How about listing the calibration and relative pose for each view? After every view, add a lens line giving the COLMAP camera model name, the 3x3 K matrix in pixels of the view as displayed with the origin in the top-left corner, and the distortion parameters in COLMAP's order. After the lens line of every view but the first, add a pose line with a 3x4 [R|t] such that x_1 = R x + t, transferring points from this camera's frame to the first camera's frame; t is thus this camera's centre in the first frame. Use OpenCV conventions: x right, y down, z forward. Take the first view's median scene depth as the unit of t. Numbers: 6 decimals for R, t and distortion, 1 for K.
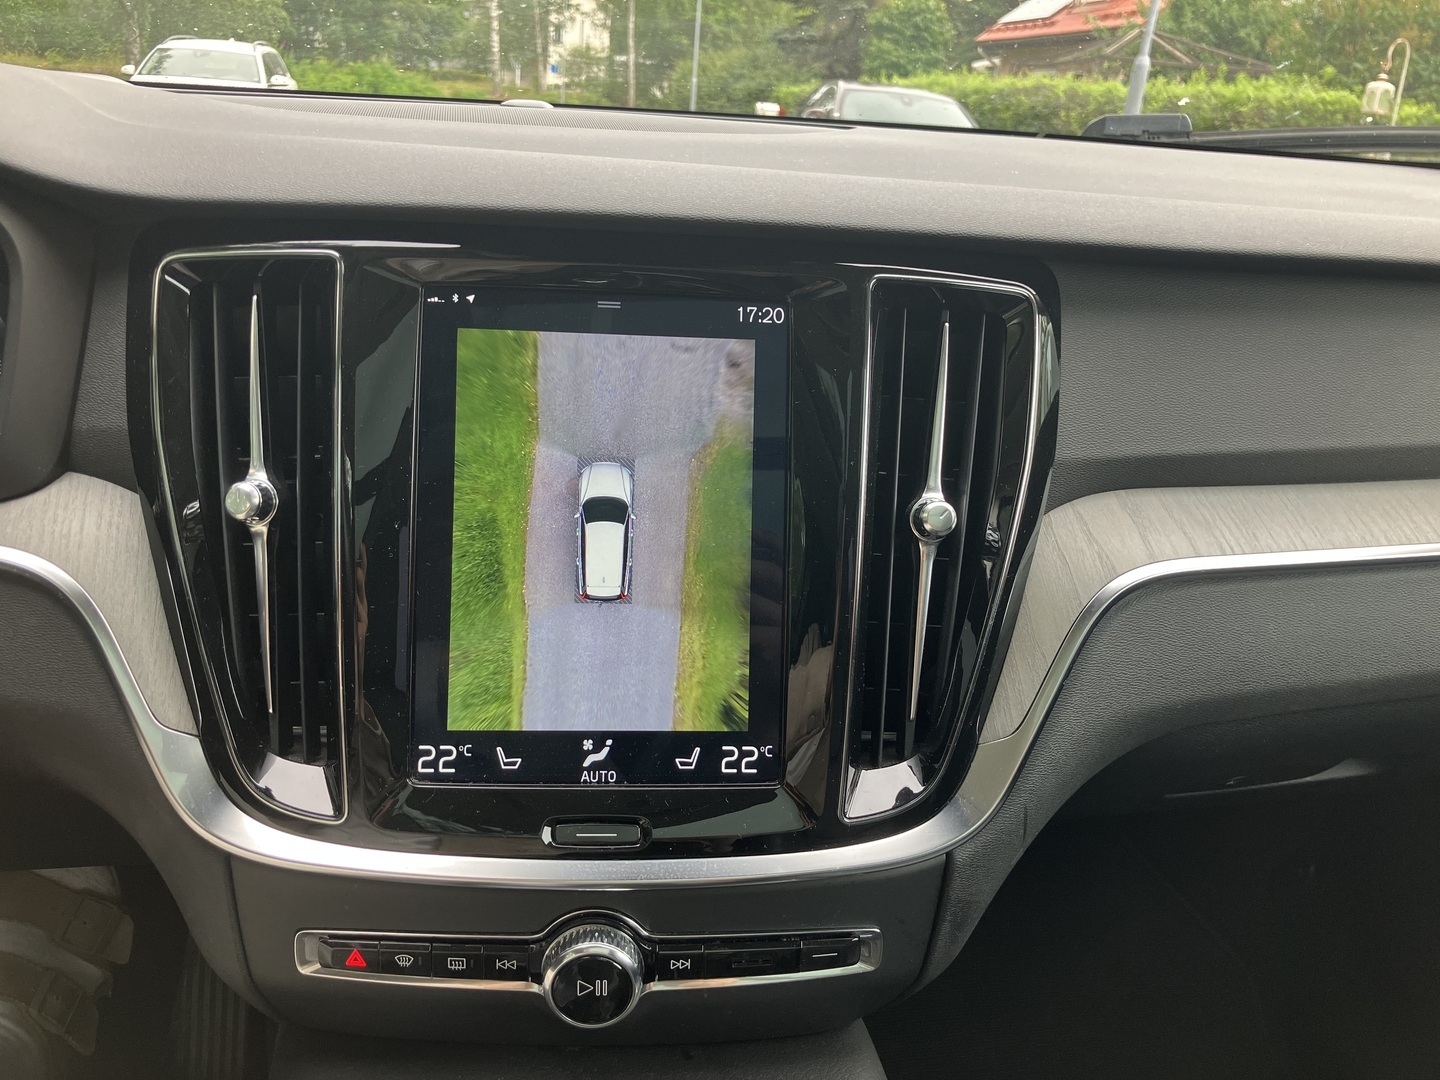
lens RADIAL K [[1185.2, 0, 718.5], [0, 1185.2, 535.7], [0, 0, 1]] dist [0.012606, 0.004701]
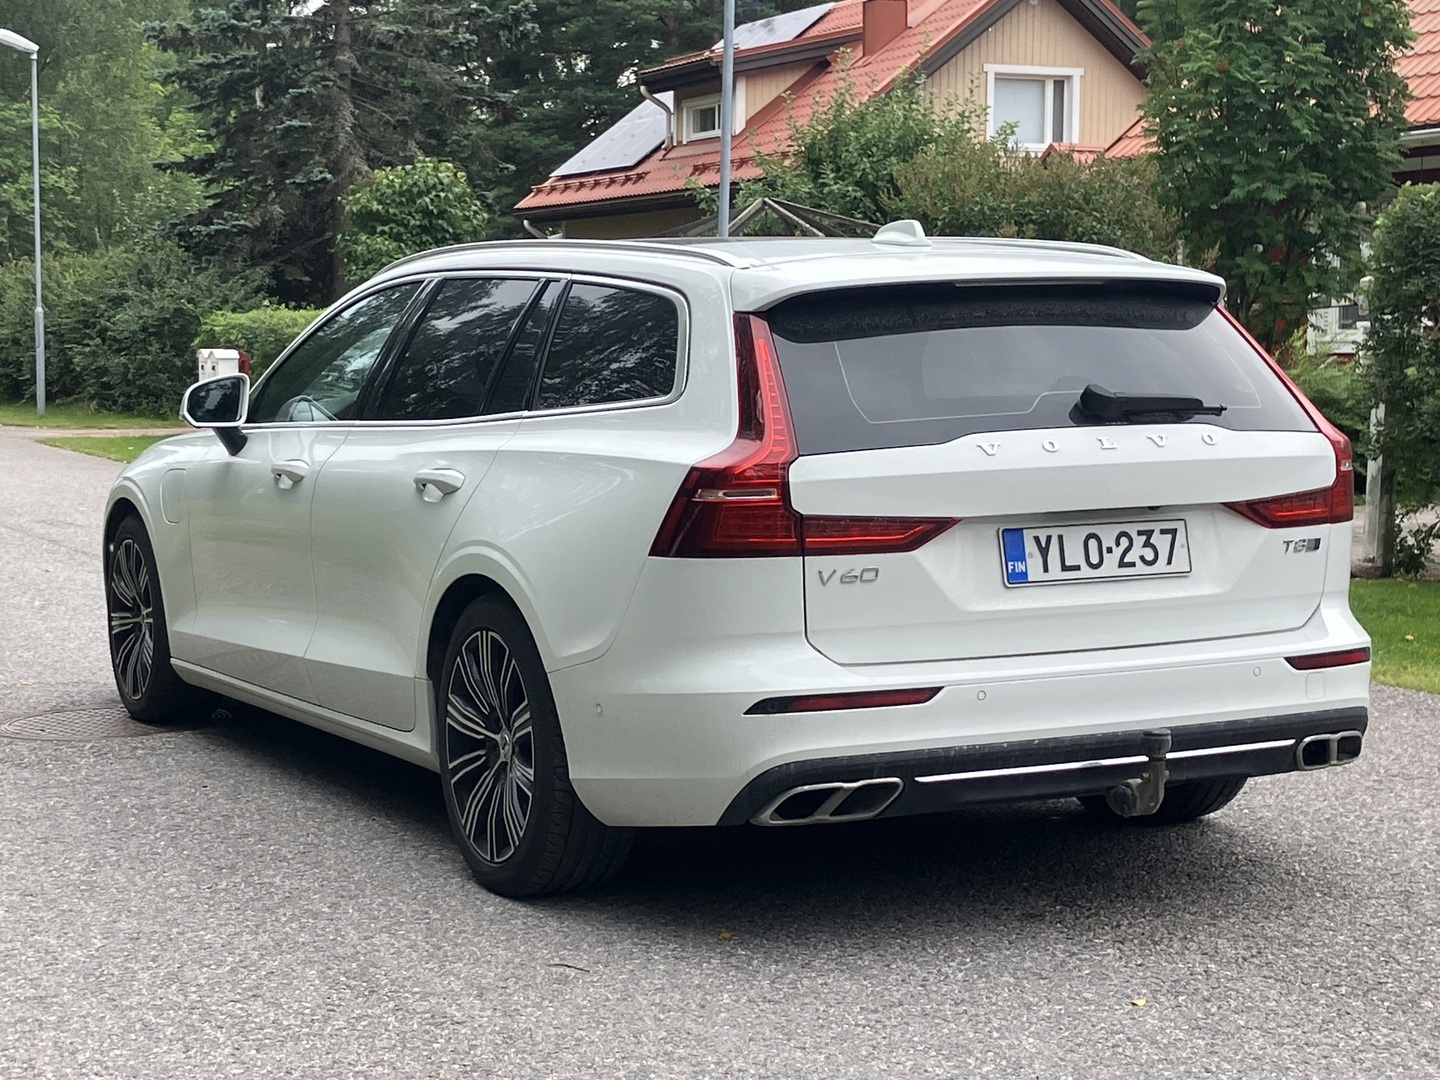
lens RADIAL K [[2691.6, 0, 720.7], [0, 2691.6, 542.2], [0, 0, 1]] dist [0.027099, 0.000000]
pose [[0.960204, -0.097172, 0.261852, -0.054773], [0.161333, 0.958268, -0.235996, 0.074251], [-0.227992, 0.268849, 0.935810, -0.238852]]
